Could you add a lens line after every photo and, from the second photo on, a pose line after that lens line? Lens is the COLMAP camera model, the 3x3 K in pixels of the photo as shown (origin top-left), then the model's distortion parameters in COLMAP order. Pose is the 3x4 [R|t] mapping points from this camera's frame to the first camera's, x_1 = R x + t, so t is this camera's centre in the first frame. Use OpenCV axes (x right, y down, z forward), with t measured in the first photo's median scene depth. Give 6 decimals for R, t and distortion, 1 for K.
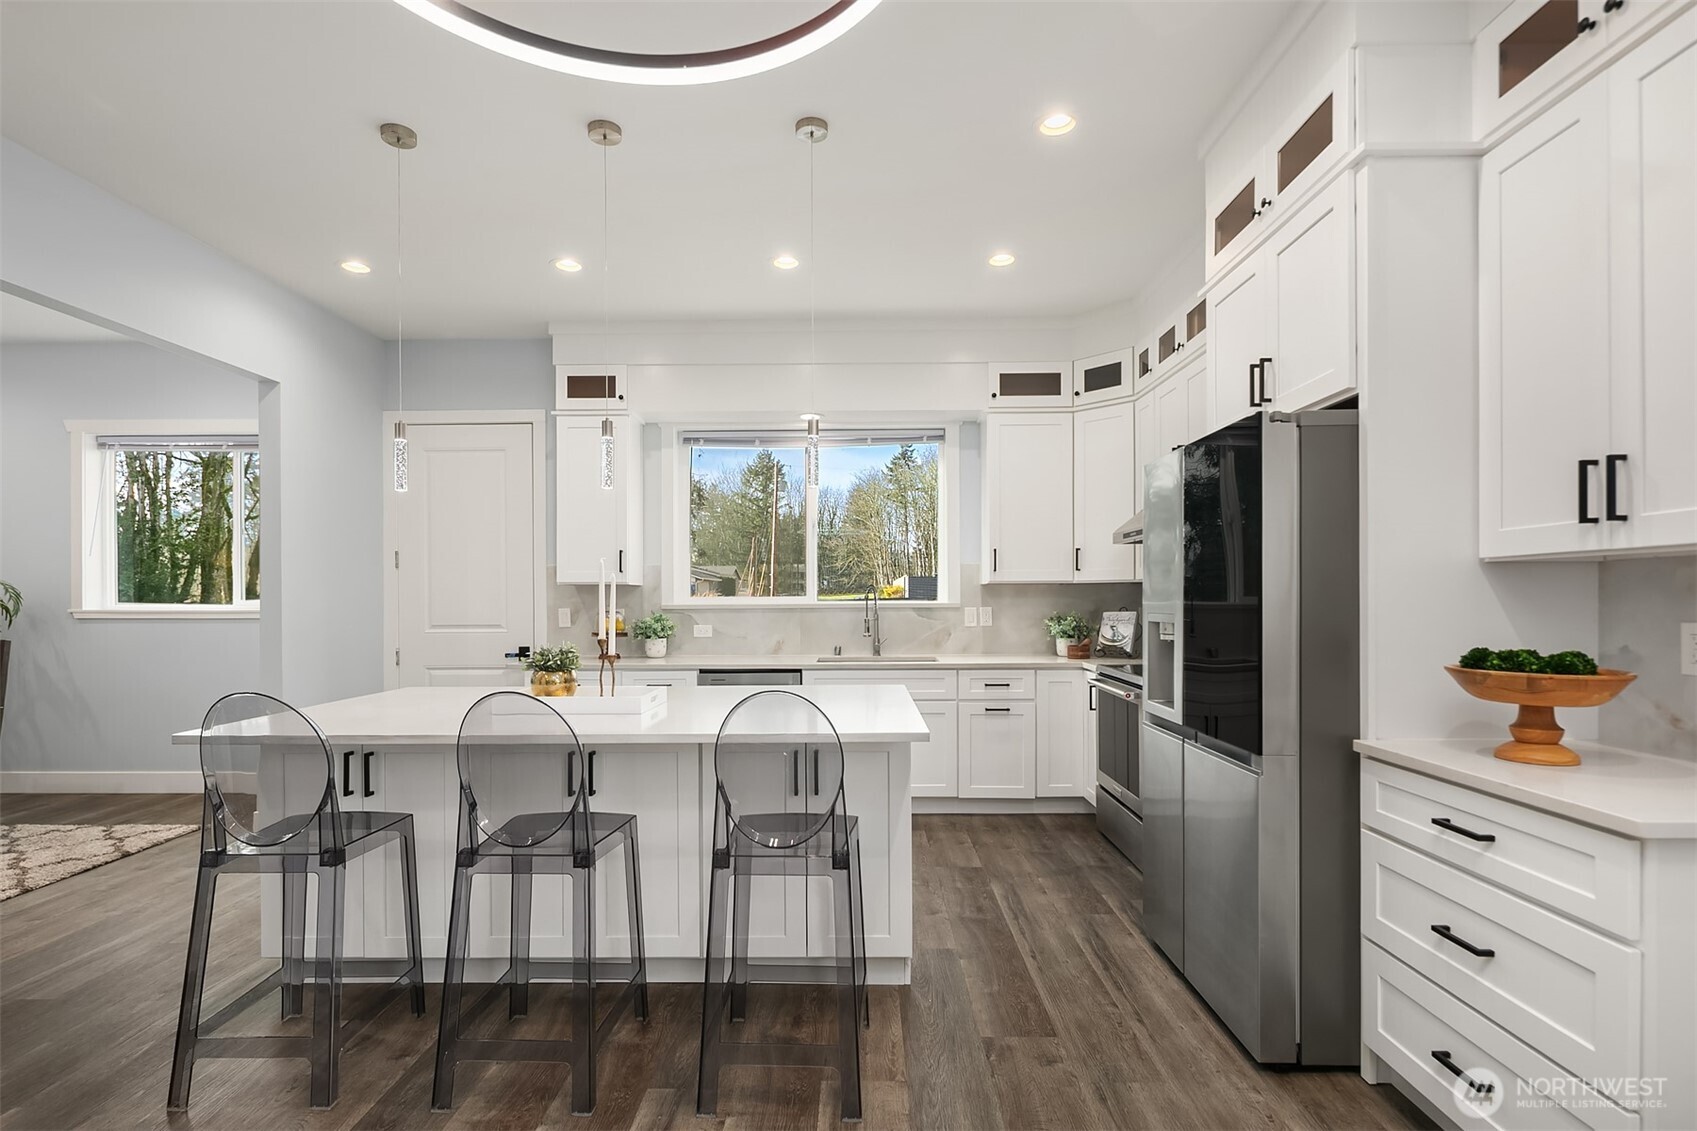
lens RADIAL K [[820.7, 0, 850.6], [0, 820.7, 605.3], [0, 0, 1]] dist [0.003320, 0.000025]
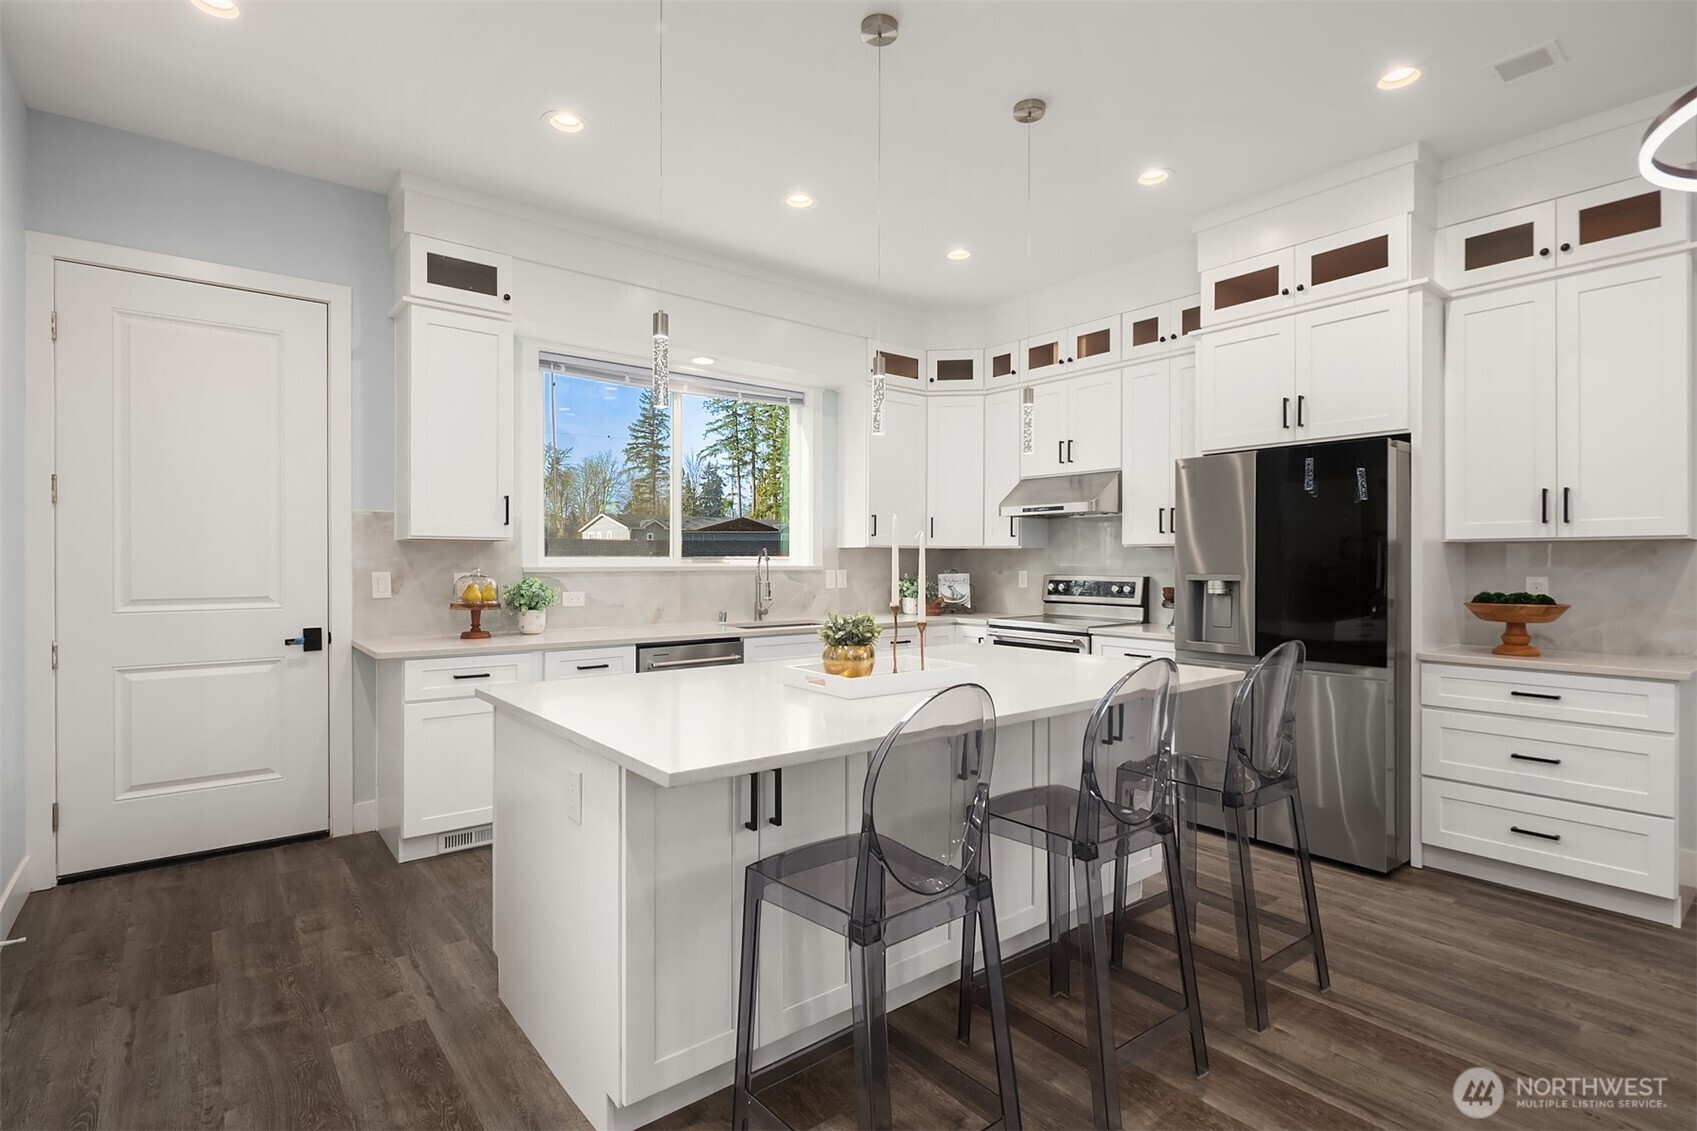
lens RADIAL K [[820.7, 0, 849.8], [0, 820.7, 570.4], [0, 0, 1]] dist [0.003320, 0.000025]
pose [[0.771290, -0.001456, 0.636483, -0.521167], [0.000547, 0.999999, 0.001626, 0.001539], [-0.636484, -0.000906, 0.771289, 0.199480]]
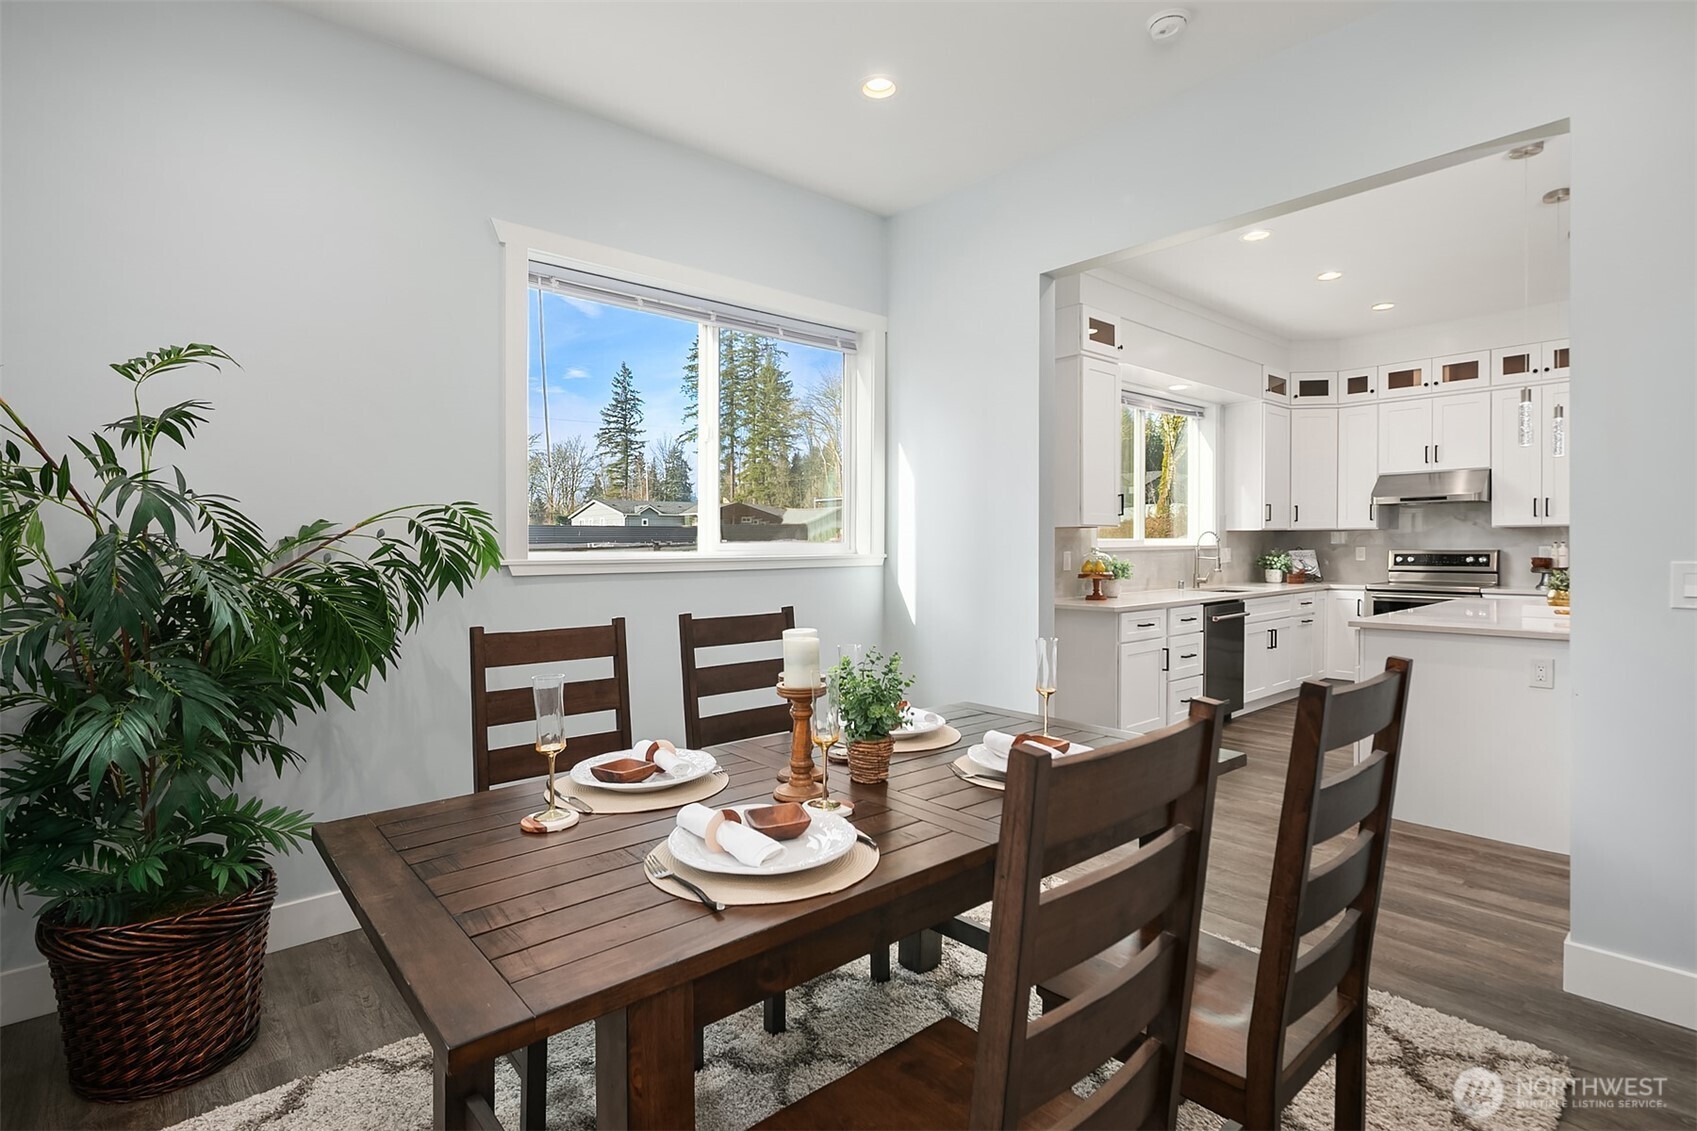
lens RADIAL K [[820.7, 0, 855.3], [0, 820.7, 560.2], [0, 0, 1]] dist [0.003320, 0.000025]
pose [[0.740083, -0.015802, 0.672330, -1.228750], [0.012559, 0.999874, 0.009677, 0.001585], [-0.672399, 0.001282, 0.740188, 0.455068]]
